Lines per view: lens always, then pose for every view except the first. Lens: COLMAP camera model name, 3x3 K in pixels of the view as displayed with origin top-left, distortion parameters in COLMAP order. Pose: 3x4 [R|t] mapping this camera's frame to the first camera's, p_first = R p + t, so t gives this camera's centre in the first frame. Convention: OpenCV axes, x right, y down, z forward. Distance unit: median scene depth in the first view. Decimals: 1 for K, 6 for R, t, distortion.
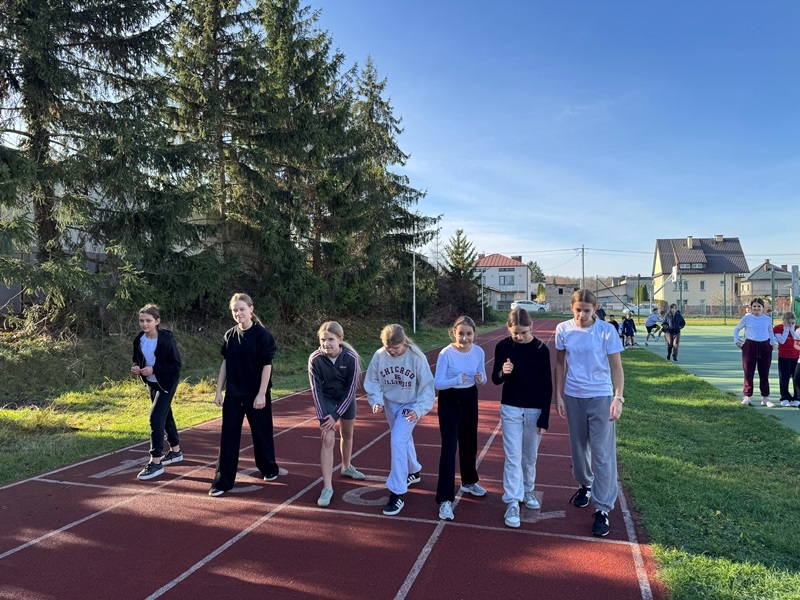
lens RADIAL K [[559.0, 0, 391.9], [0, 559.0, 313.1], [0, 0, 1]] dist [0.057058, -0.083419]
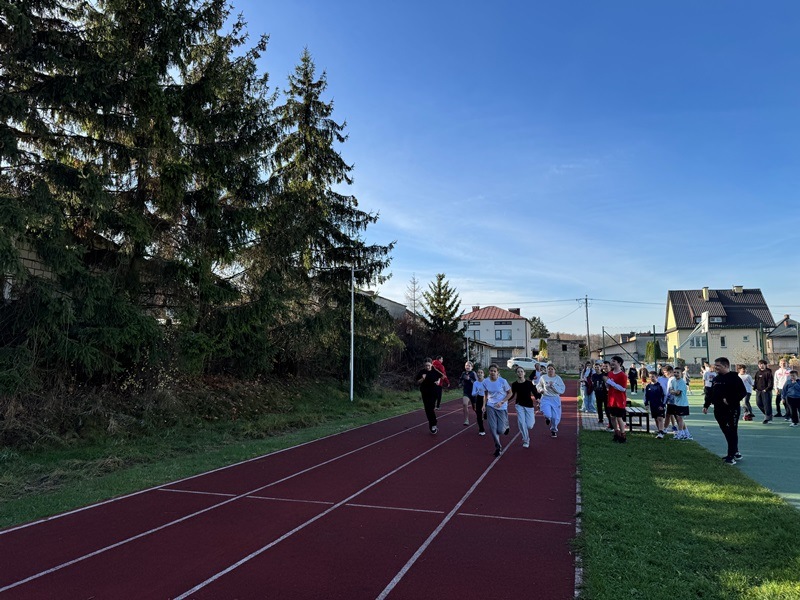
lens RADIAL K [[559.0, 0, 389.6], [0, 559.0, 311.4], [0, 0, 1]] dist [0.057058, -0.083419]
pose [[0.999863, 0.003757, -0.016145, 0.092519], [-0.005416, 0.994563, -0.103998, -0.002767], [0.015667, 0.104071, 0.994446, 0.244841]]
